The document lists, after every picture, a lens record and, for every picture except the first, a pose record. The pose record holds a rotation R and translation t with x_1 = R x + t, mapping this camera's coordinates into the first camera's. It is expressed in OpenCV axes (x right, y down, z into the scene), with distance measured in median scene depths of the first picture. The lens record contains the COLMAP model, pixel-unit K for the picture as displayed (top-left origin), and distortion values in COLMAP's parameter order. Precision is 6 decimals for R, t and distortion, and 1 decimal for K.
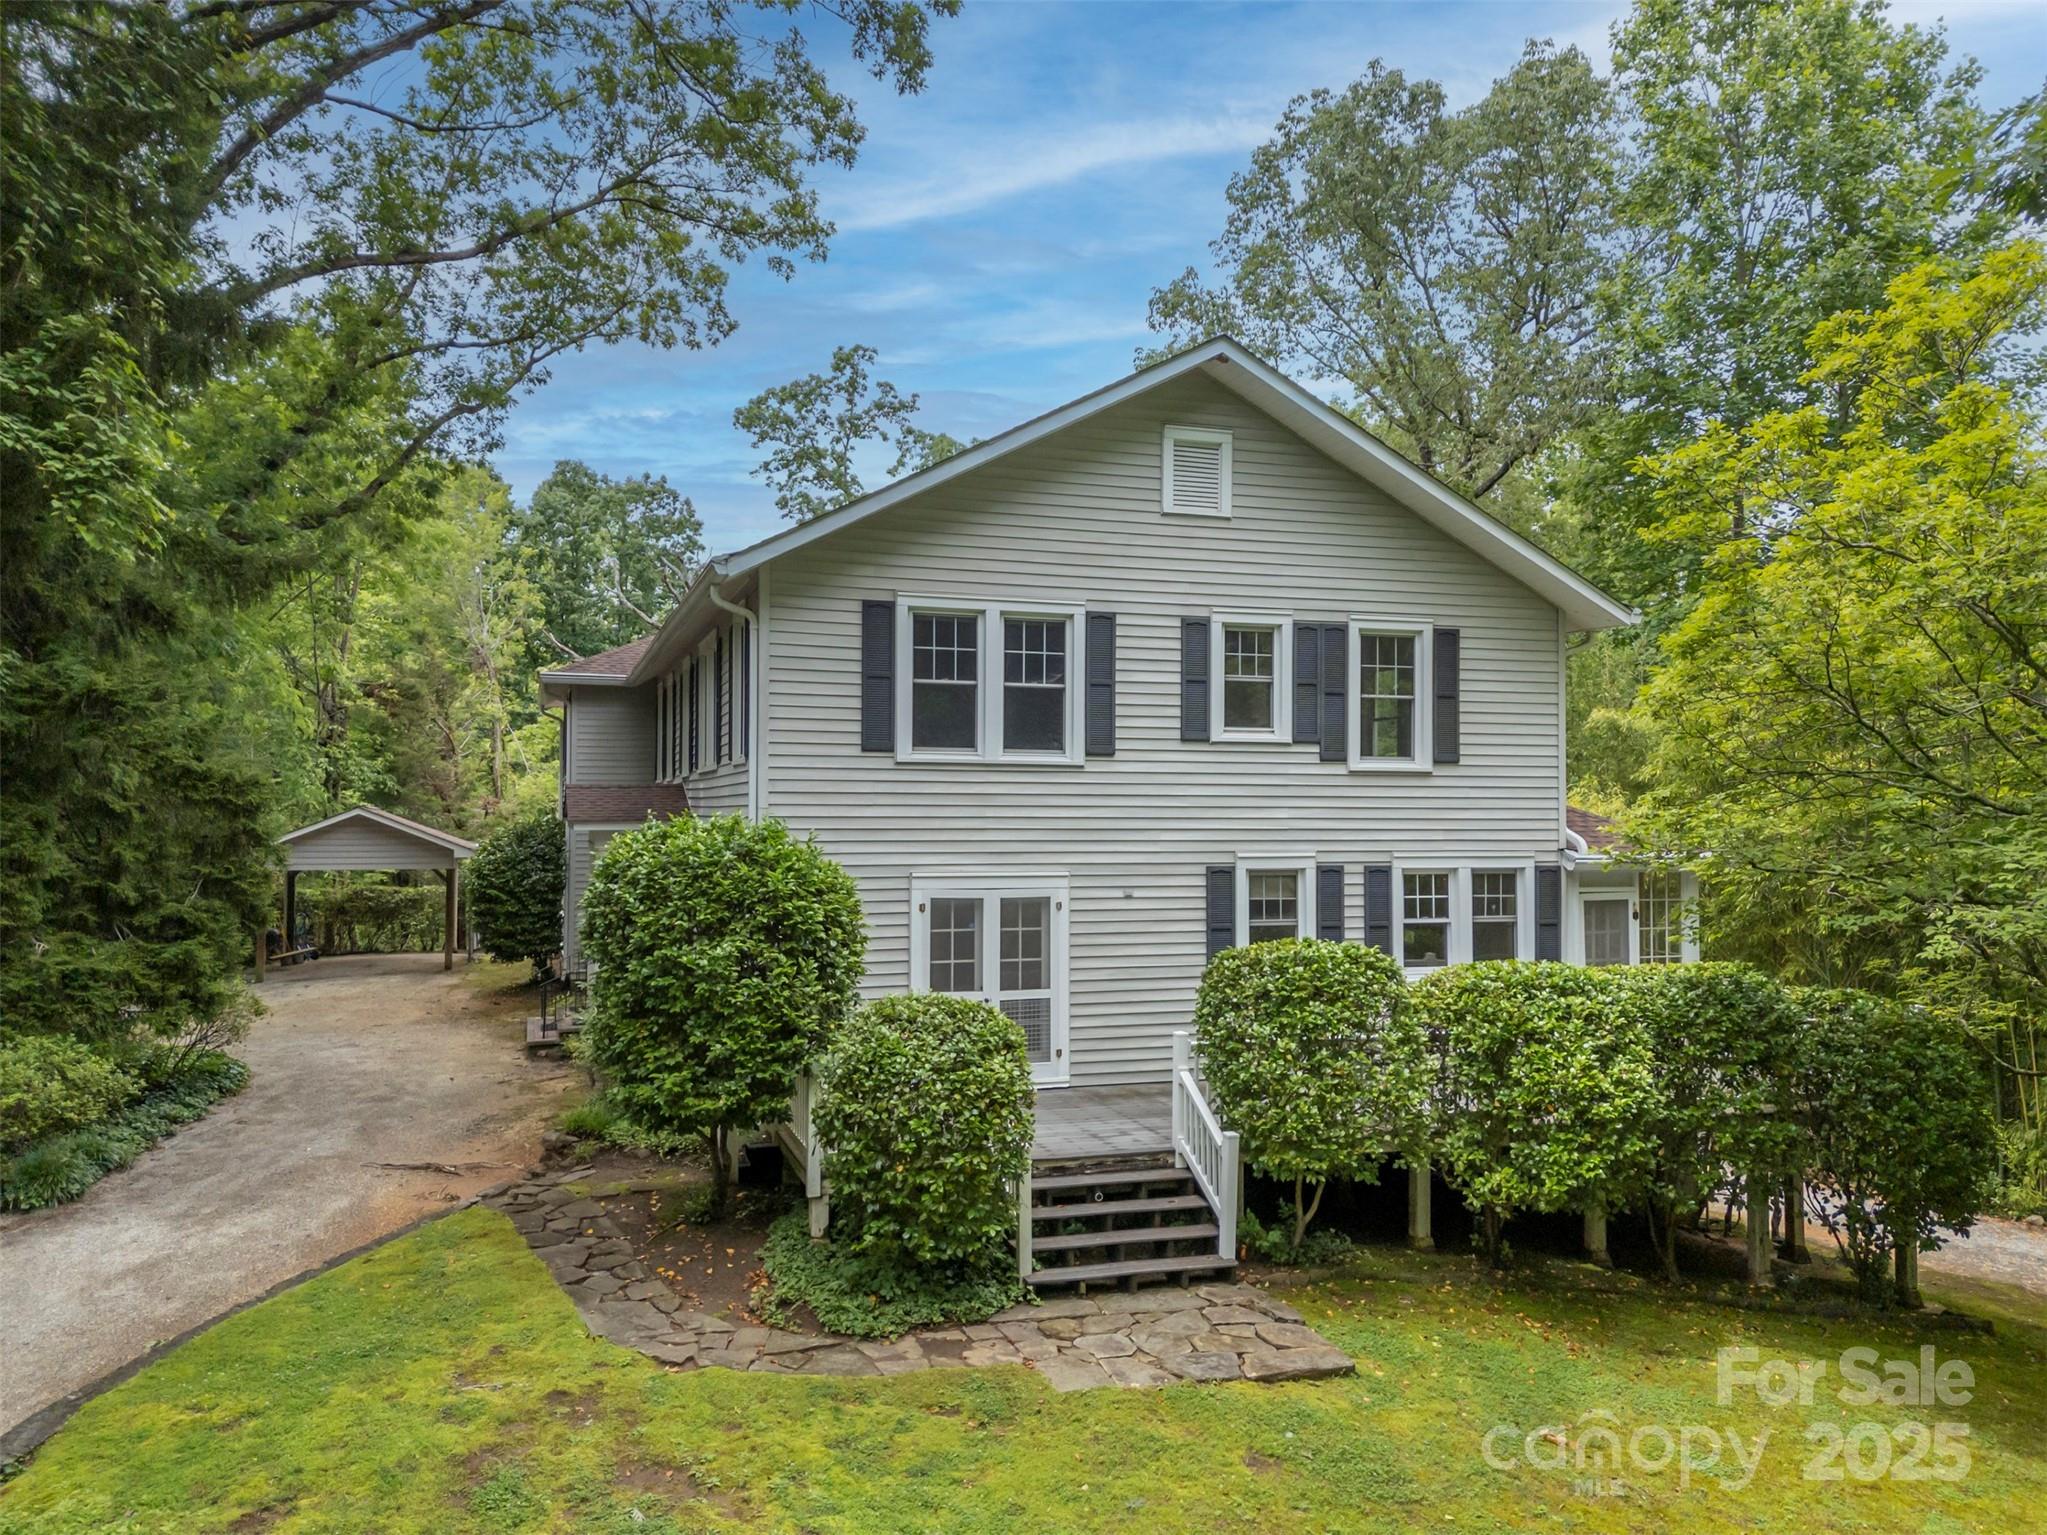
lens RADIAL K [[1495.8, 0, 1014.2], [0, 1495.8, 803.1], [0, 0, 1]] dist [0.092685, -0.070325]
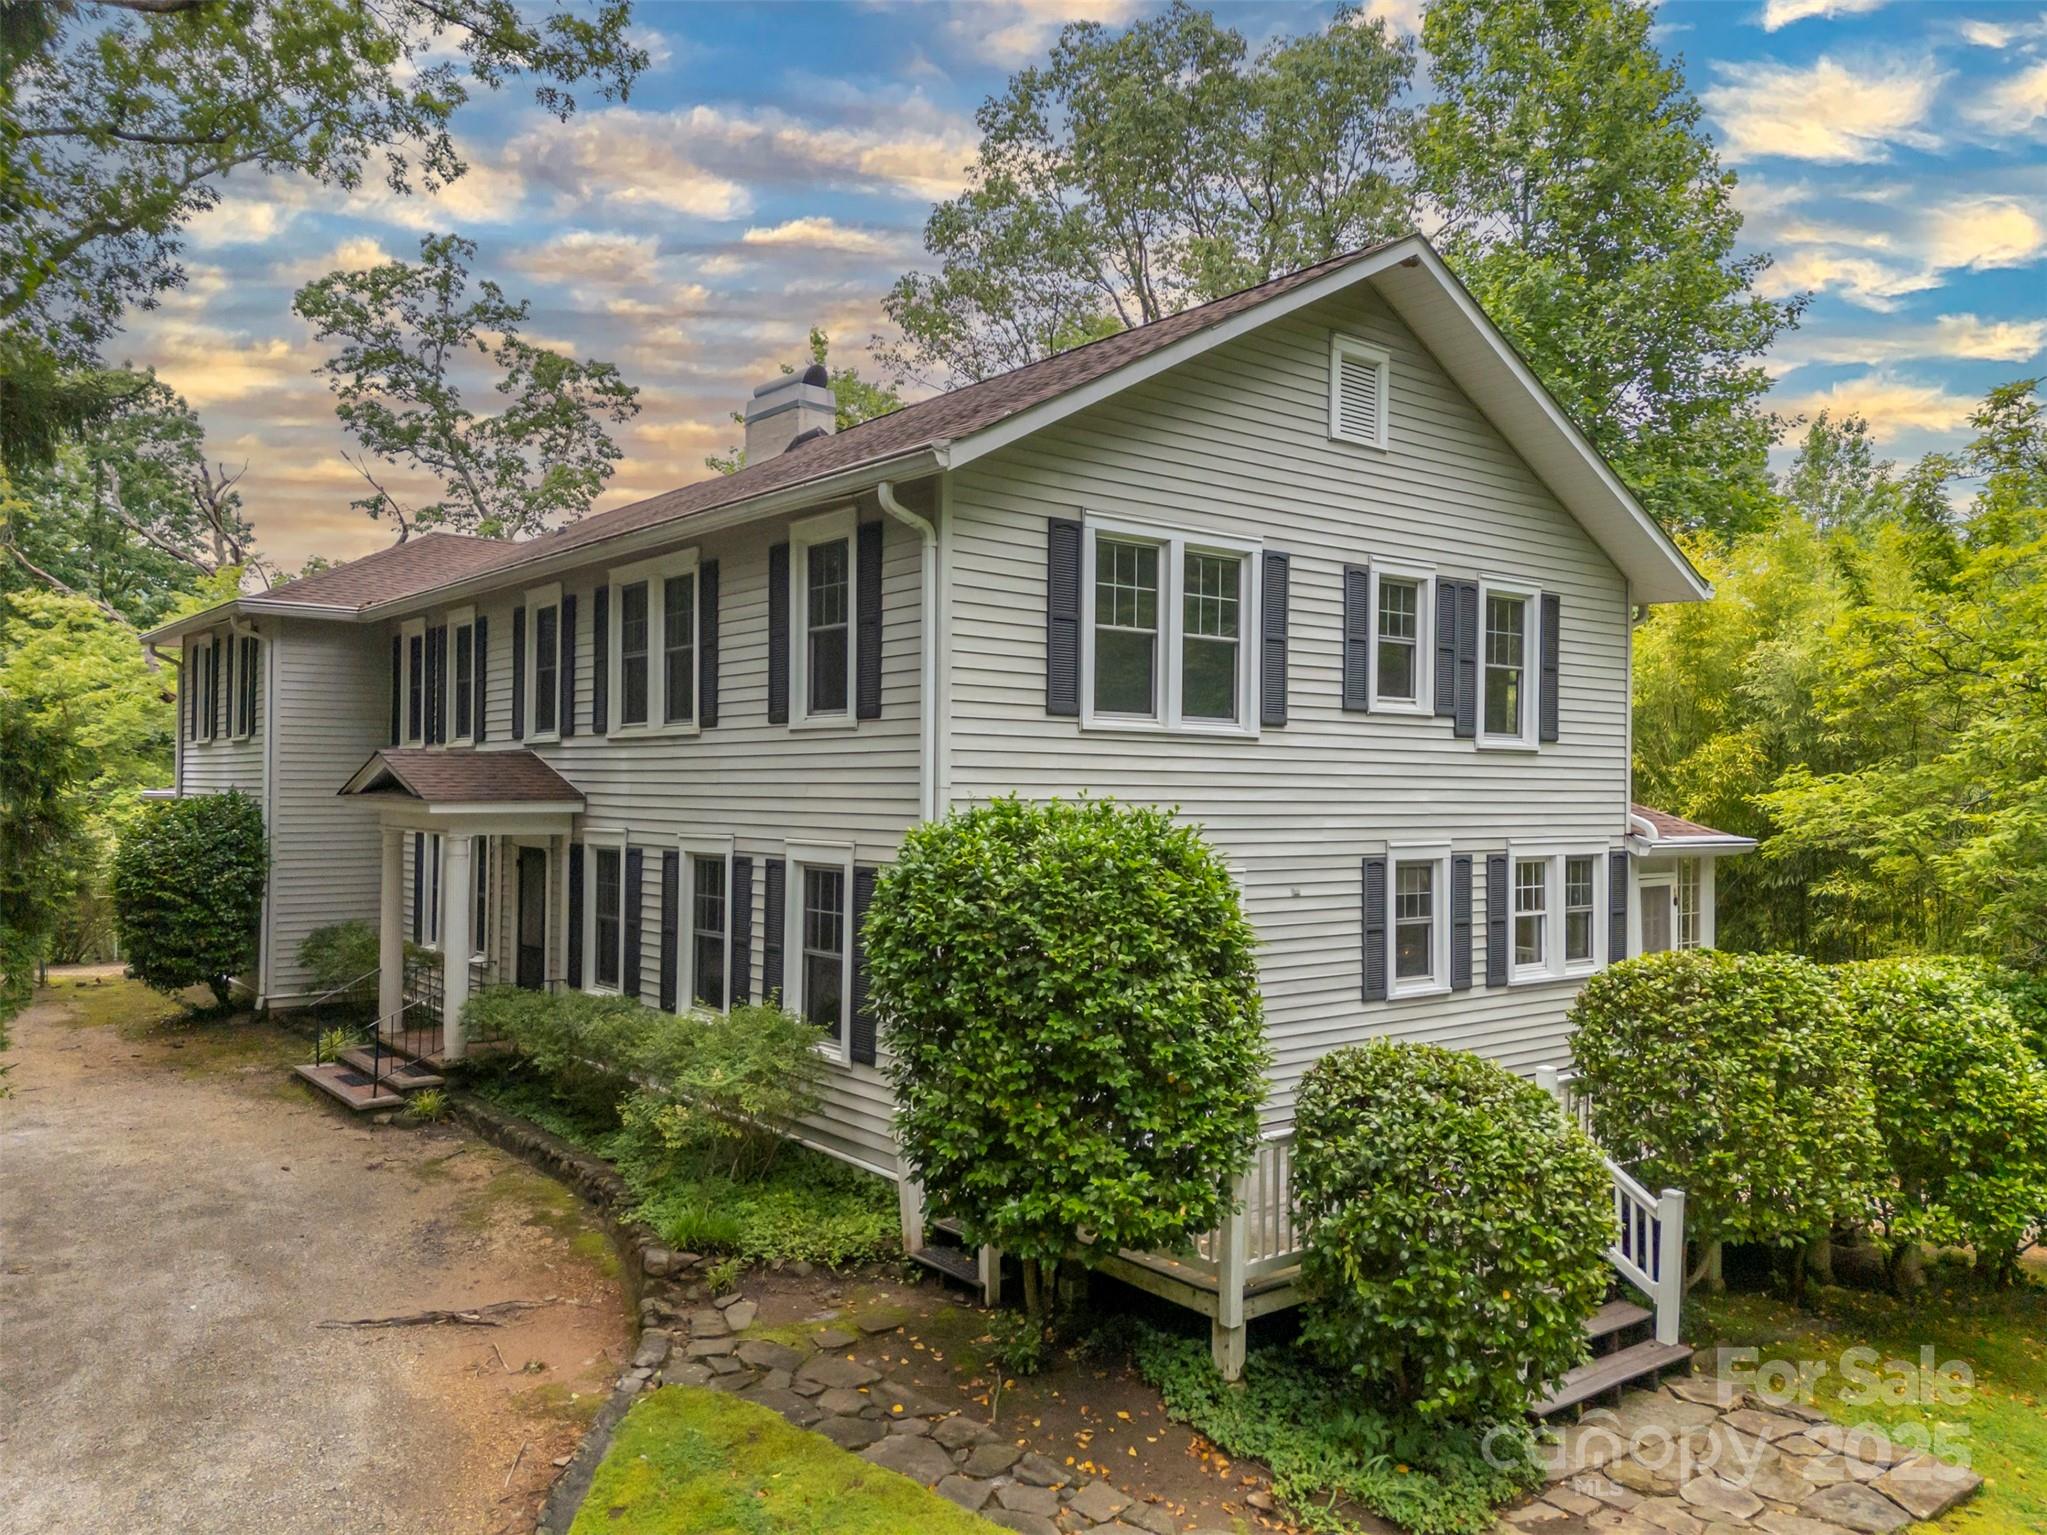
lens RADIAL K [[1495.8, 0, 1014.2], [0, 1495.8, 803.1], [0, 0, 1]] dist [0.092685, -0.070325]
pose [[0.936232, 0.001892, 0.351379, -0.360314], [-0.008241, 0.999829, 0.016573, -0.001683], [-0.351287, -0.018412, 0.936087, 0.265097]]
